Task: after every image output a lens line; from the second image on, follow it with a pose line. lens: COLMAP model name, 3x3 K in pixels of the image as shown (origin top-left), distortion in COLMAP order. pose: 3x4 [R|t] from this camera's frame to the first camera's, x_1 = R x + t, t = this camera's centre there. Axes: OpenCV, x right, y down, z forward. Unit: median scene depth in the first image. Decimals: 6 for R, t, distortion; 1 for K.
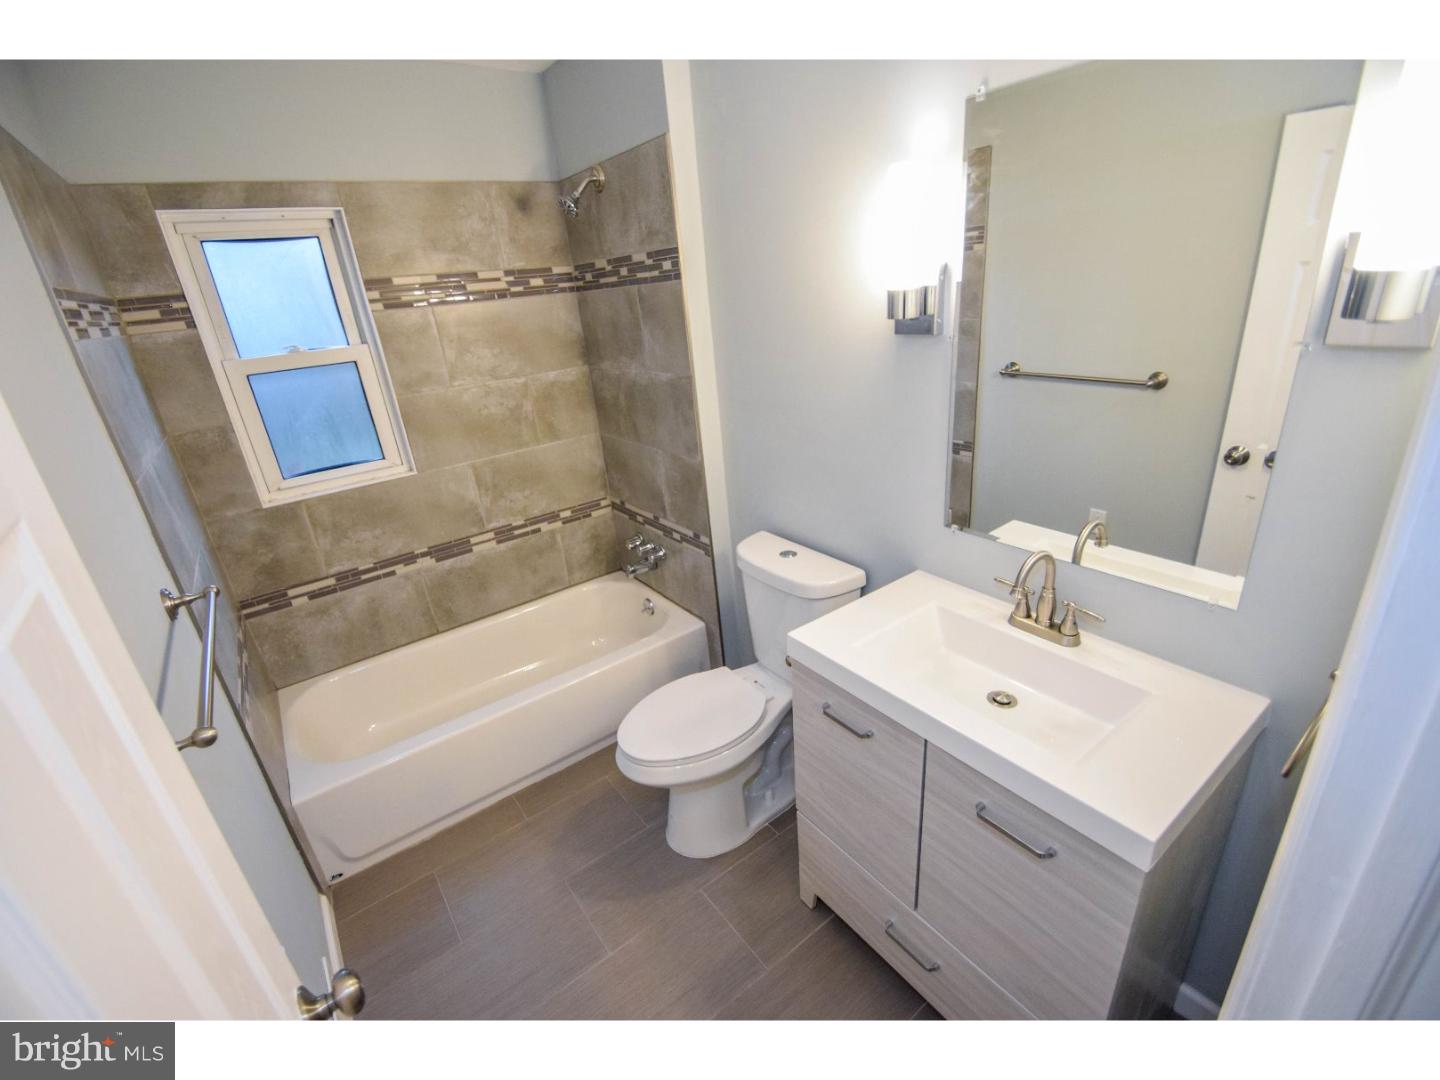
lens RADIAL K [[629.8, 0, 724.0], [0, 629.8, 537.4], [0, 0, 1]] dist [0.017899, -0.020276]
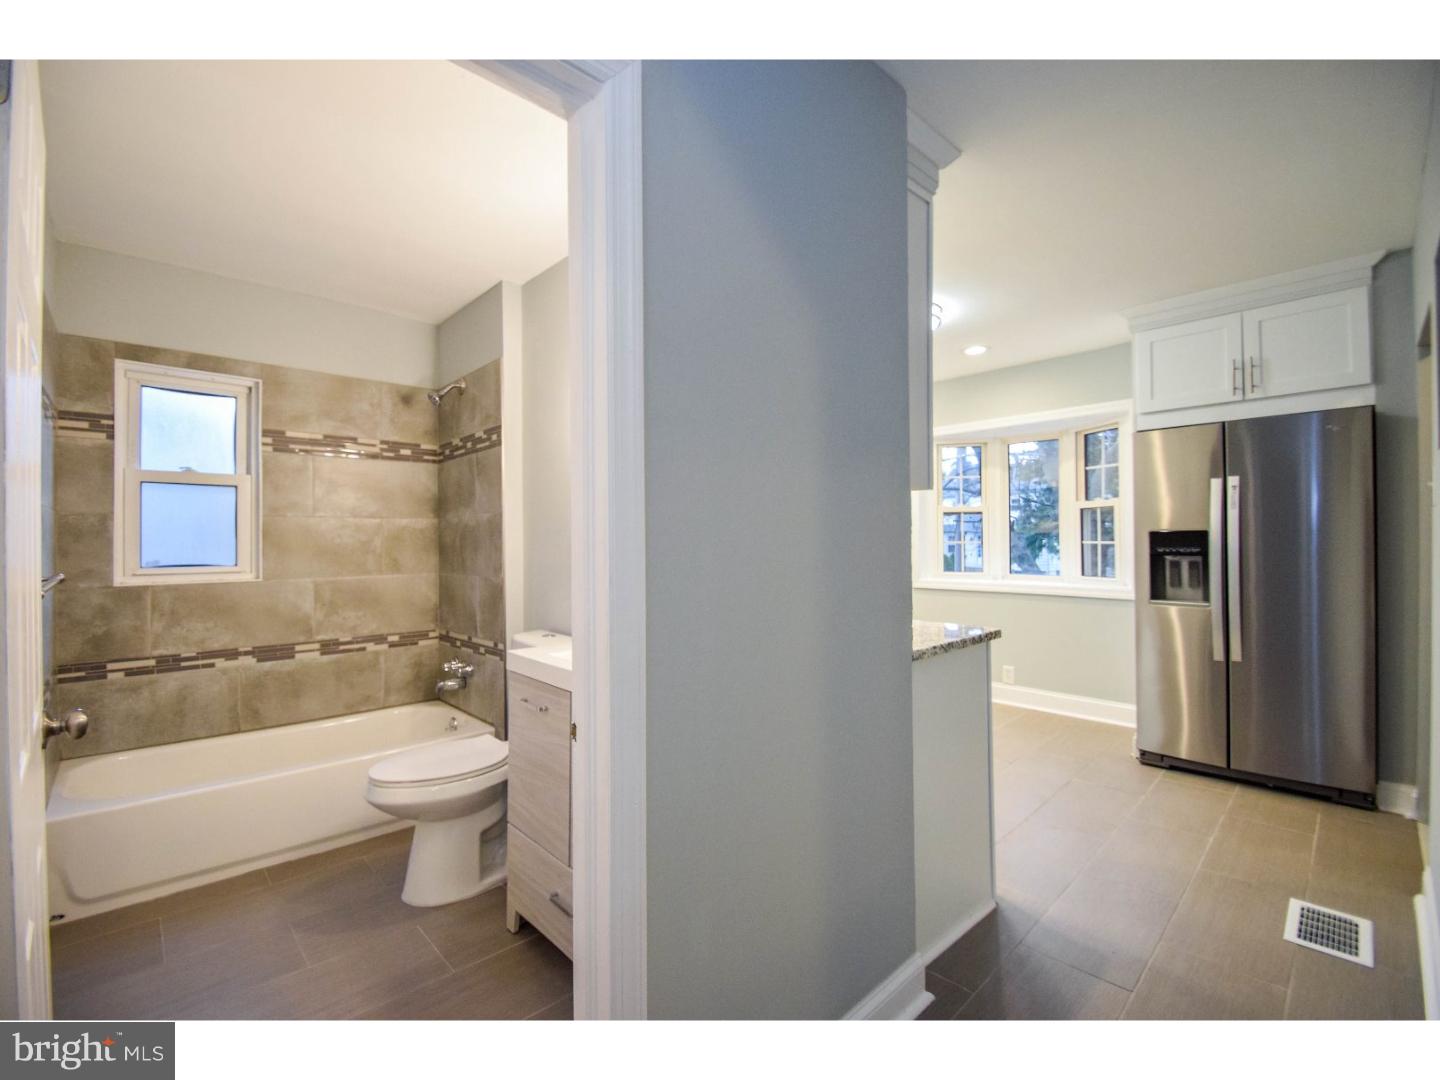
lens RADIAL K [[636.1, 0, 724.4], [0, 636.1, 535.7], [0, 0, 1]] dist [0.018205, -0.020815]
pose [[0.989876, 0.080185, 0.117111, 0.226171], [-0.028861, 0.921599, -0.387068, 0.260294], [-0.138967, 0.379770, 0.914584, -0.249096]]
